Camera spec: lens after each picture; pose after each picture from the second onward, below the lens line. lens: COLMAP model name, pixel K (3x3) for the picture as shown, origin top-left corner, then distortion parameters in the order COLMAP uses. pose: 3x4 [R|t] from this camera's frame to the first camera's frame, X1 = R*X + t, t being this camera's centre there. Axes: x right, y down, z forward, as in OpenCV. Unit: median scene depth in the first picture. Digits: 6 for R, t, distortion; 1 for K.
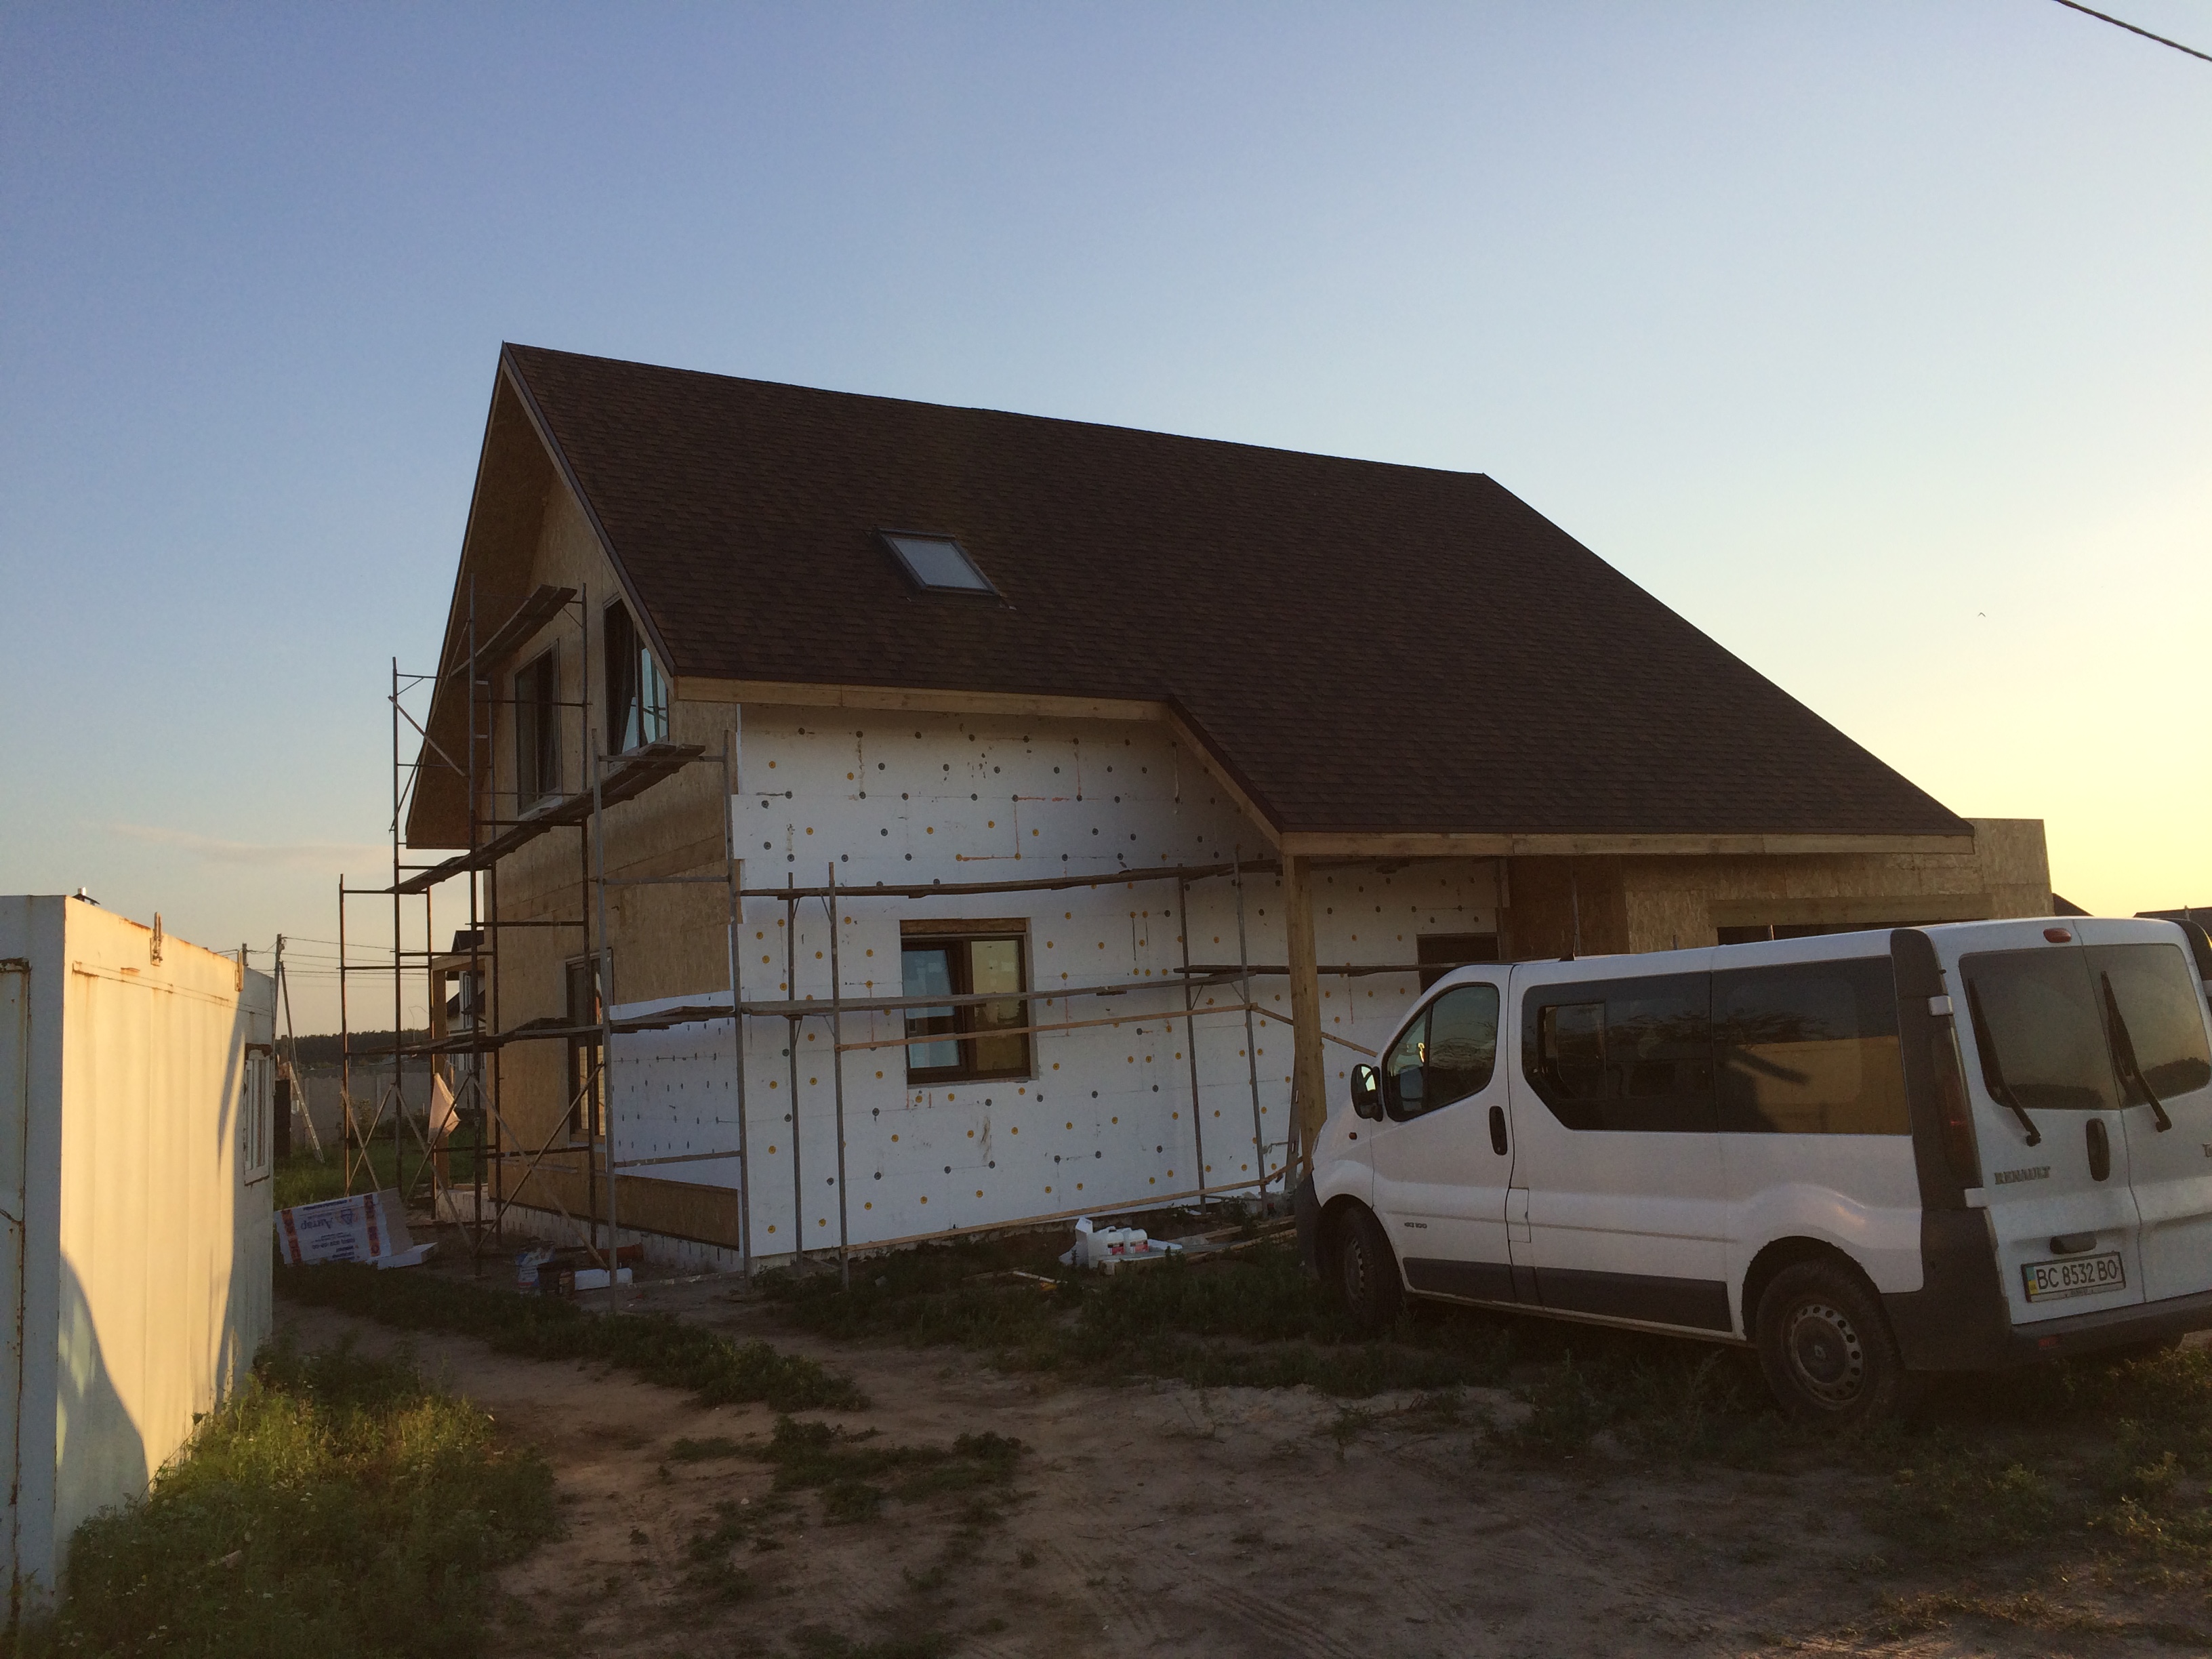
lens RADIAL K [[1848.8, 0, 1098.4], [0, 1848.8, 834.2], [0, 0, 1]] dist [0.058497, -0.083412]
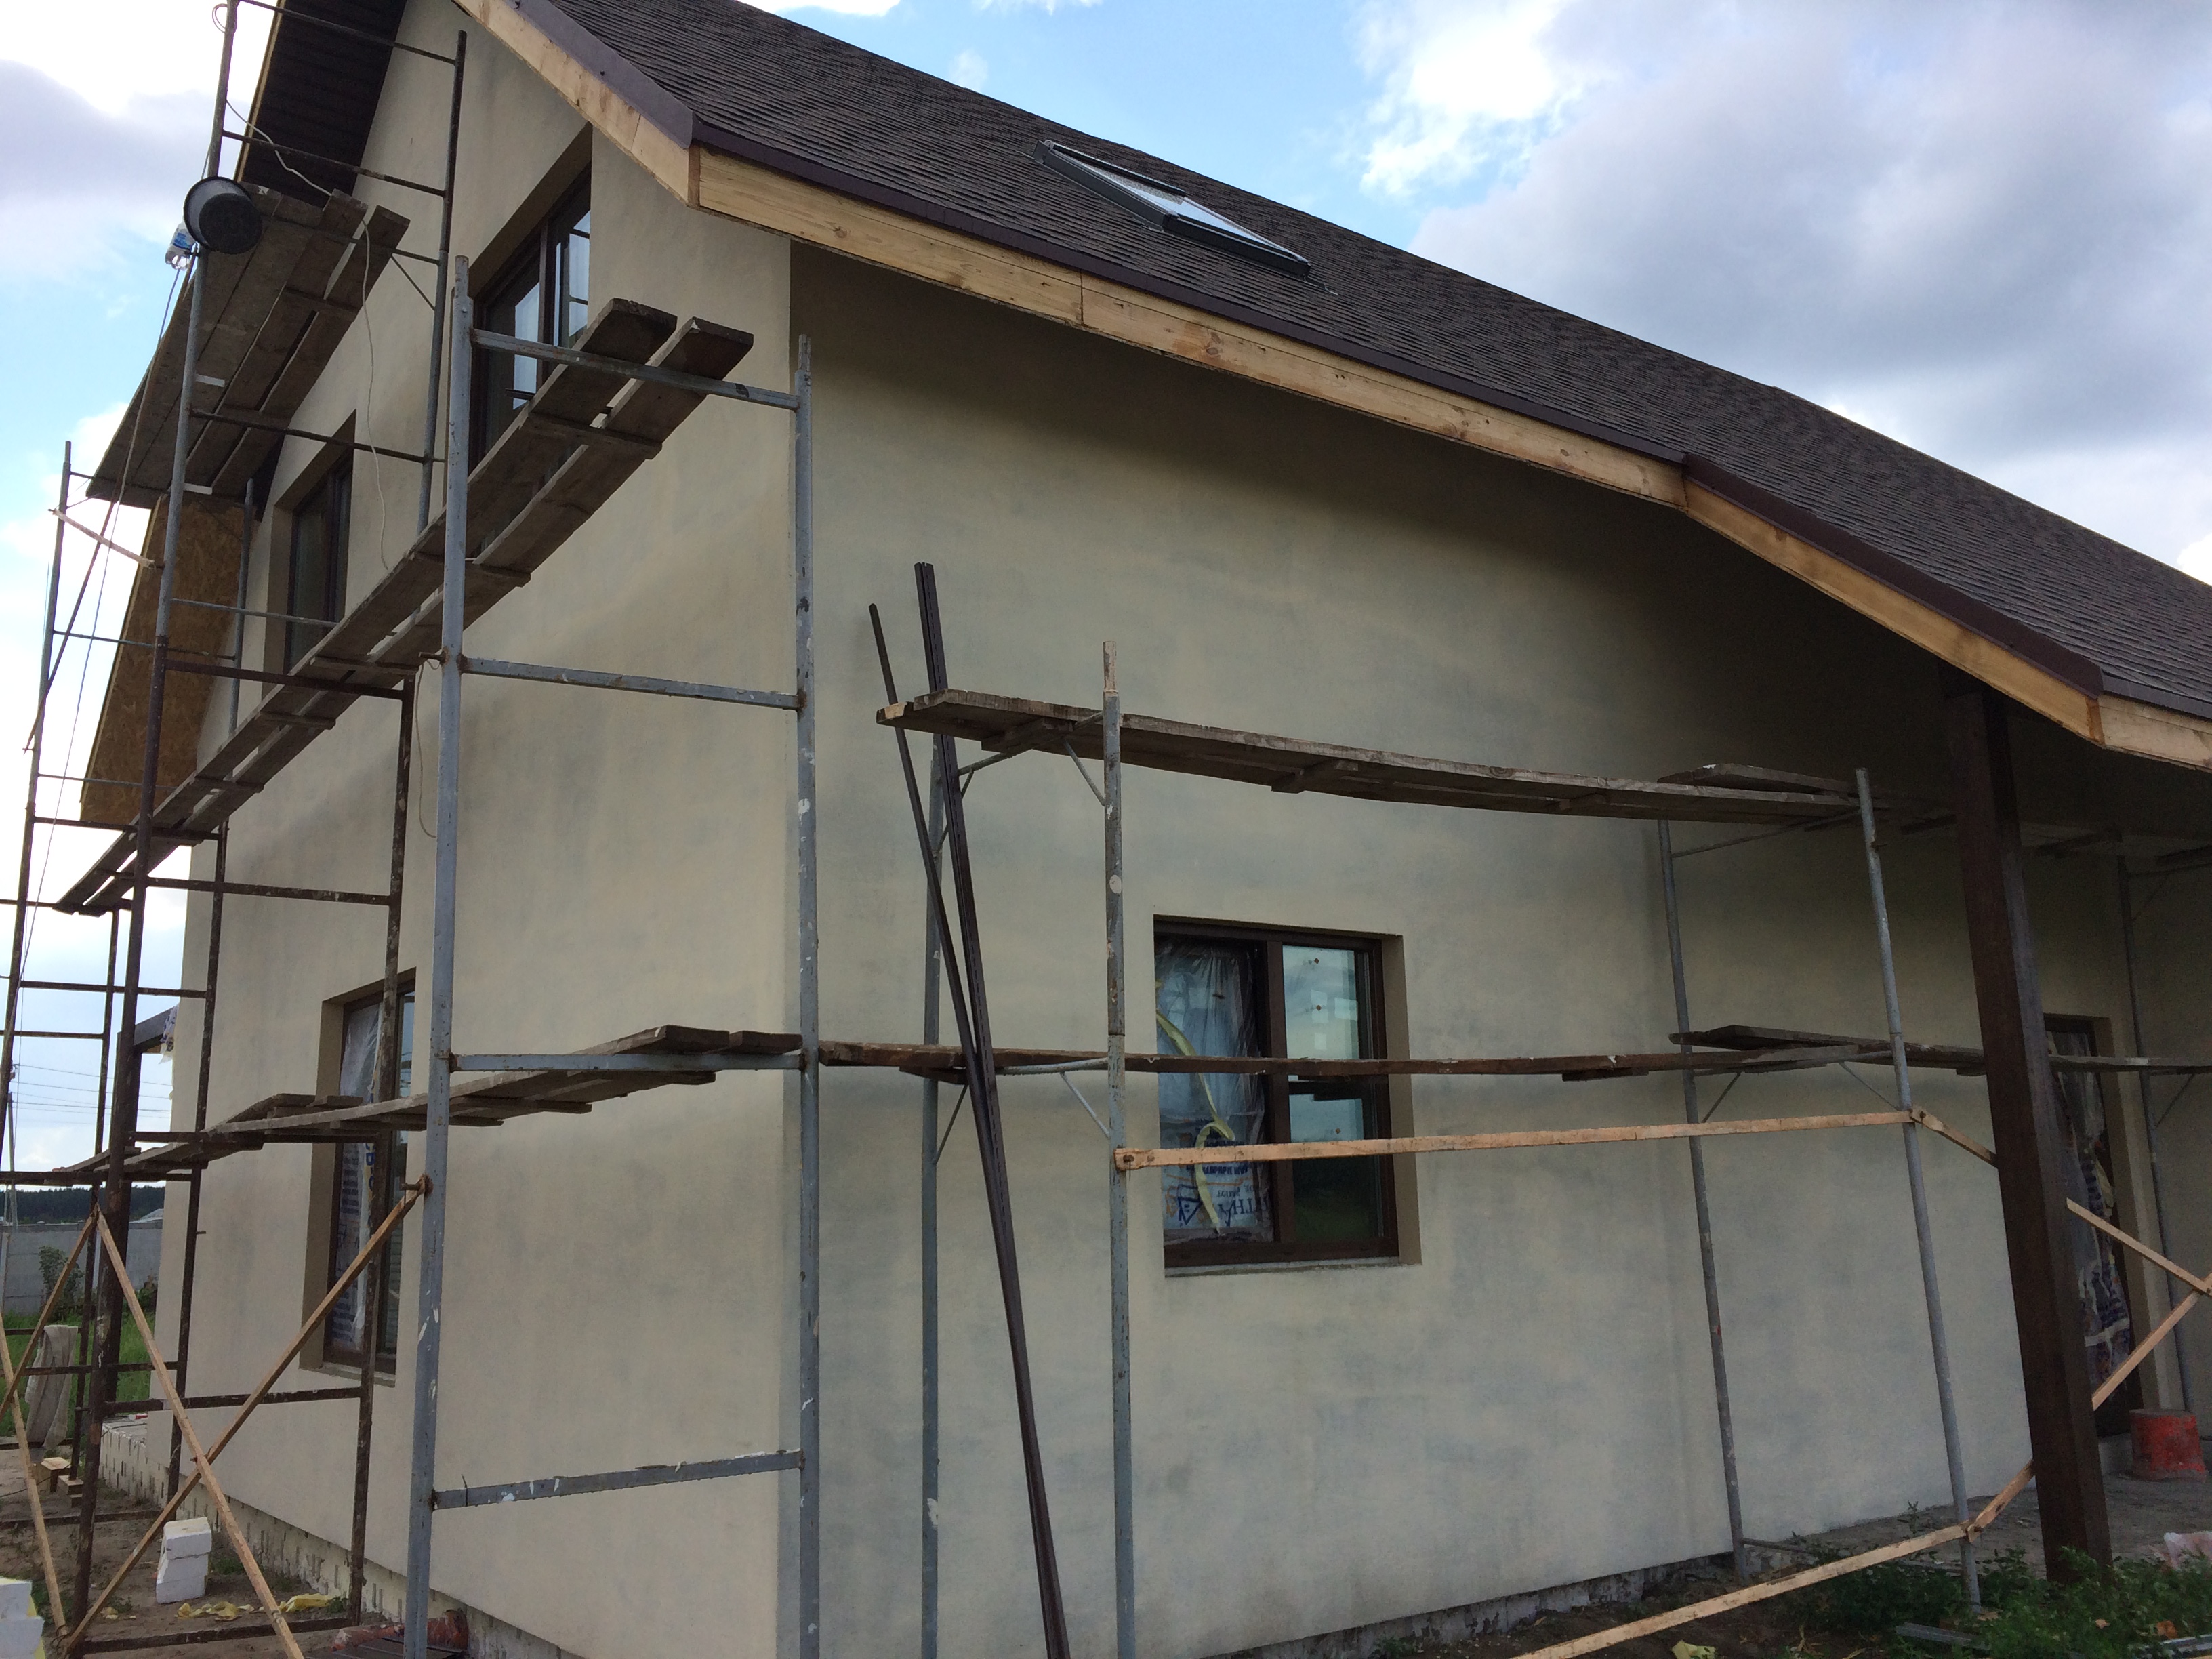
lens RADIAL K [[1848.8, 0, 1103.2], [0, 1848.8, 818.2], [0, 0, 1]] dist [0.058497, -0.083412]
pose [[0.995064, 0.047611, 0.087064, -0.151031], [-0.038246, 0.993606, -0.106232, 0.076579], [-0.091565, 0.102378, 0.990522, 0.554831]]
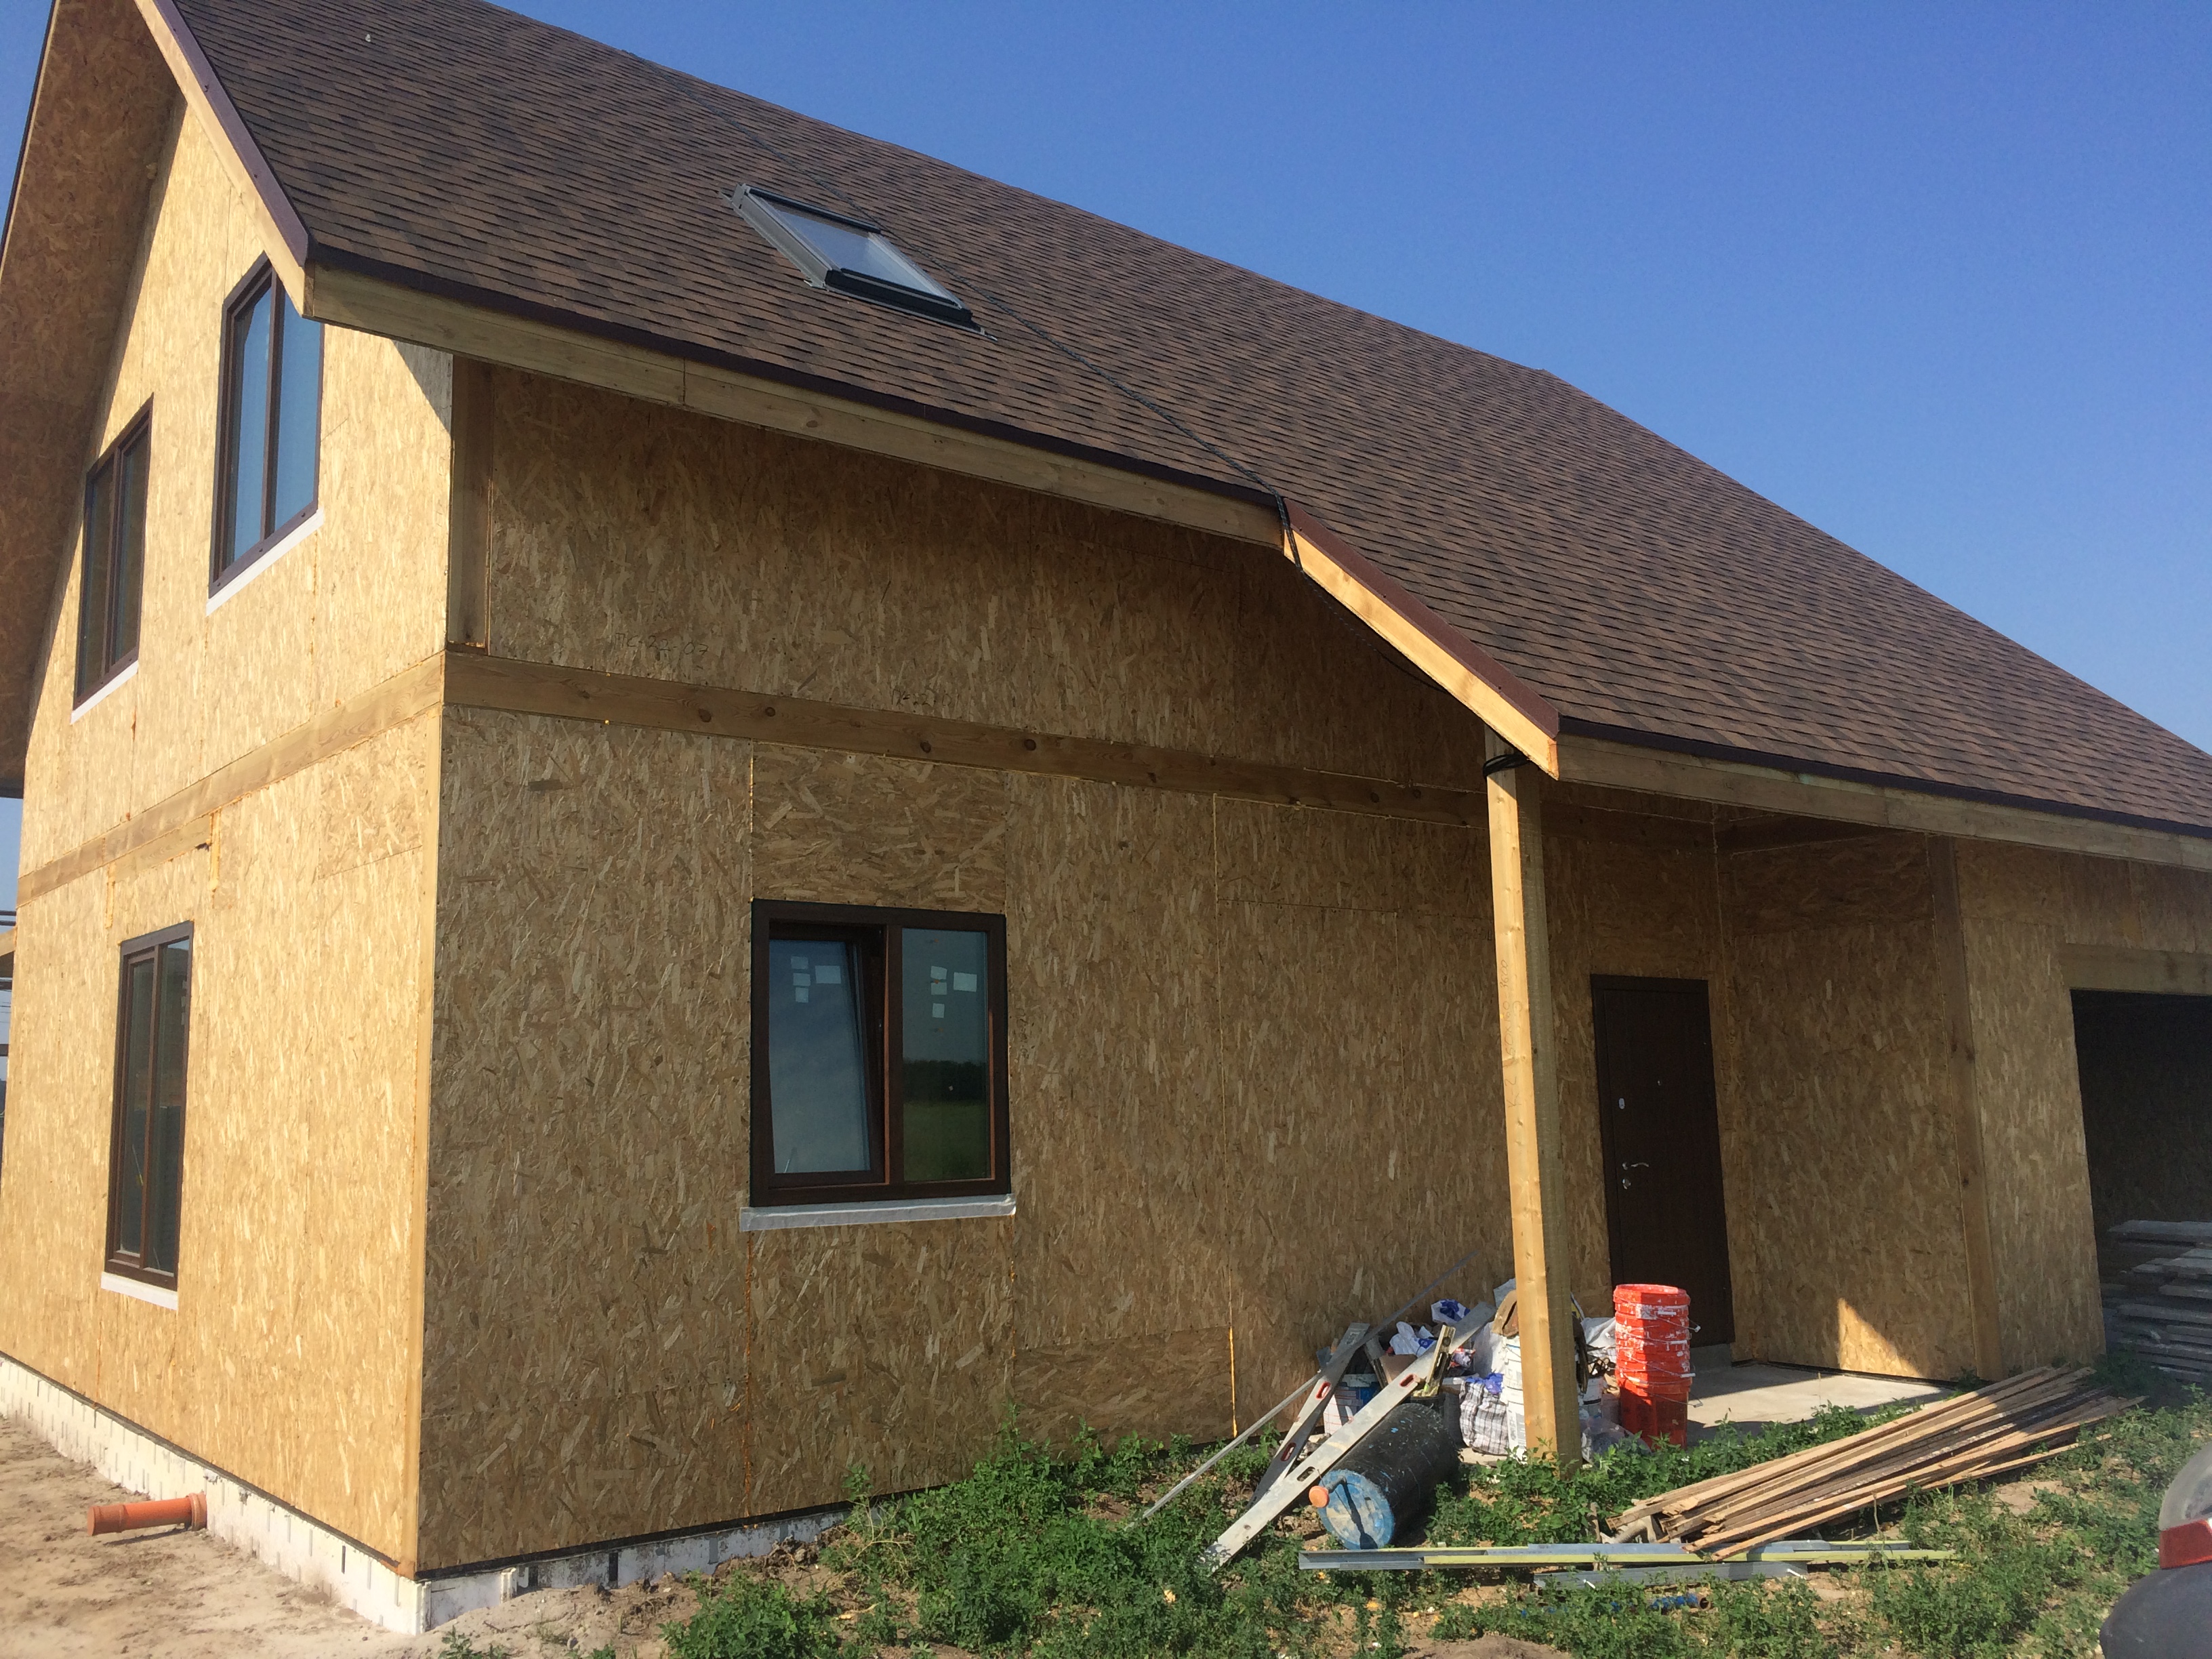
lens RADIAL K [[1848.8, 0, 1092.4], [0, 1848.8, 830.3], [0, 0, 1]] dist [0.058497, -0.083412]
pose [[0.990642, 0.055621, 0.124638, -0.081362], [-0.049468, 0.997425, -0.051933, 0.055081], [-0.127206, 0.045282, 0.990842, 0.477672]]
